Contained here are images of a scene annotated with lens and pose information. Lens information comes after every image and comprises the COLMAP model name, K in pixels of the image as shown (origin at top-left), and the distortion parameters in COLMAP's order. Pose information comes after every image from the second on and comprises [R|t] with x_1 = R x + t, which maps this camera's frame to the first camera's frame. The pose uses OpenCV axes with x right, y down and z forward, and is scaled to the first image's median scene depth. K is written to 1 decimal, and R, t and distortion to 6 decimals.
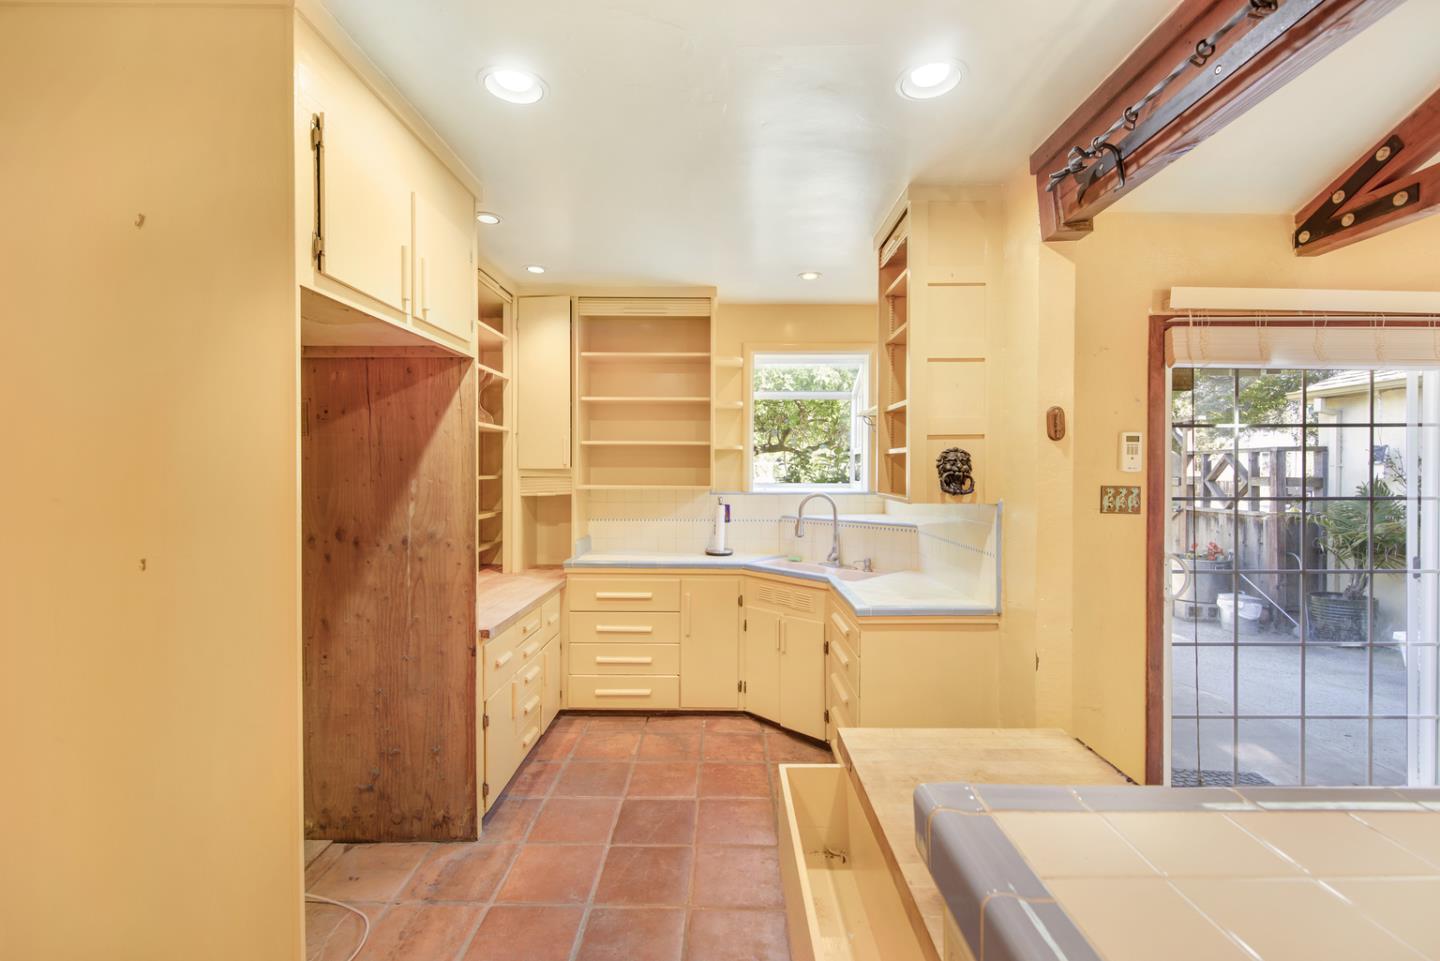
lens RADIAL K [[616.0, 0, 725.4], [0, 616.0, 474.4], [0, 0, 1]] dist [0.017473, -0.007480]
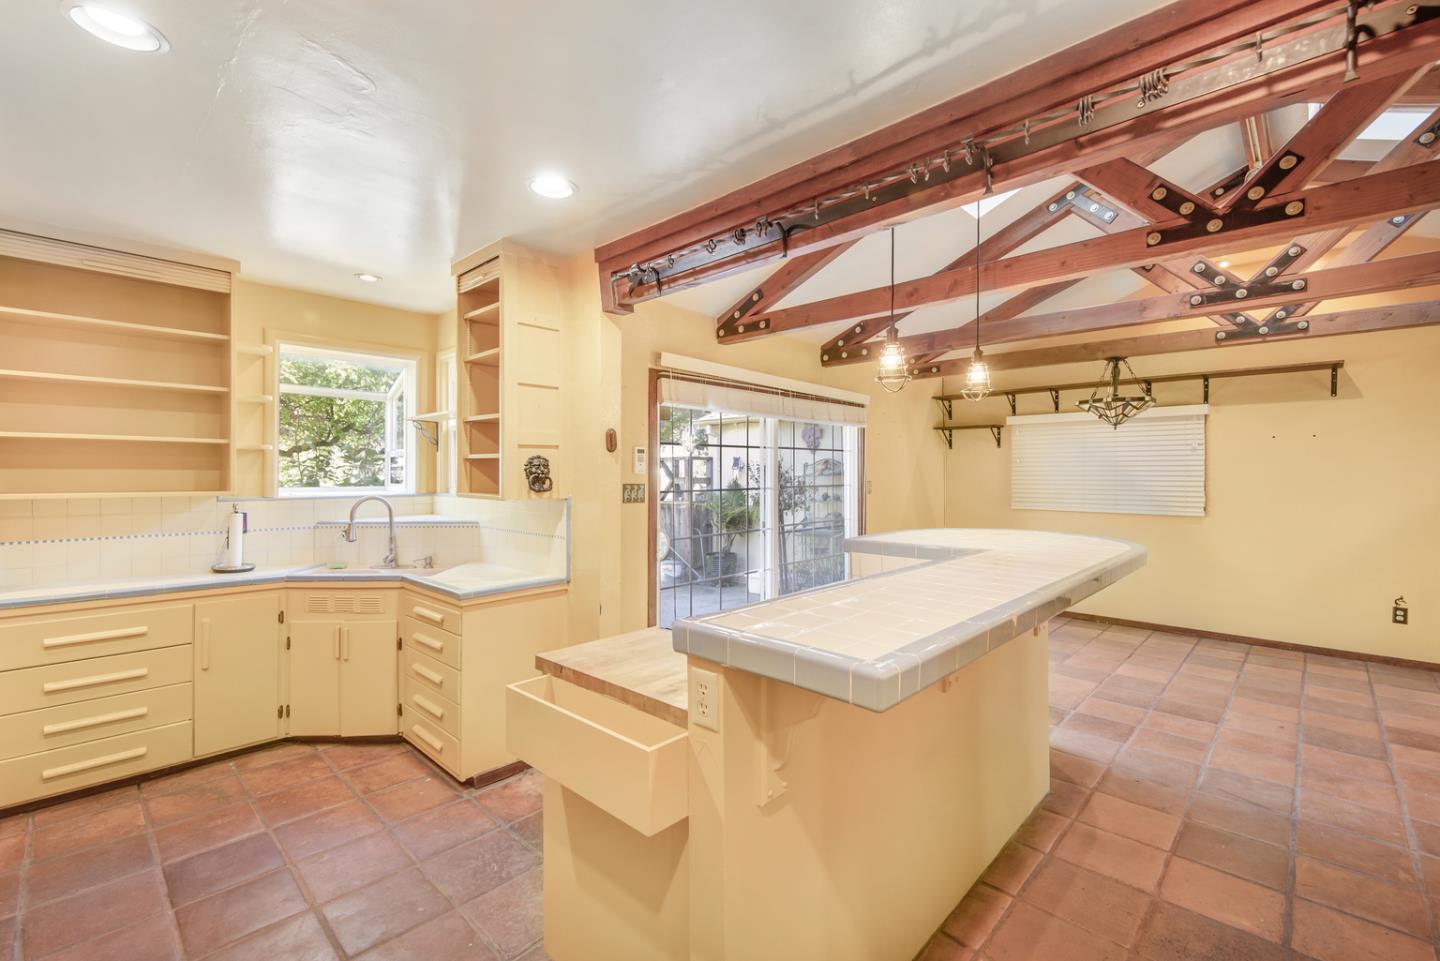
lens RADIAL K [[616.0, 0, 725.4], [0, 616.0, 474.4], [0, 0, 1]] dist [0.017473, -0.007480]
pose [[0.686980, -0.002256, 0.726673, -0.235437], [0.005464, 0.999983, -0.002061, 0.000998], [-0.726656, 0.005386, 0.686981, -0.125778]]
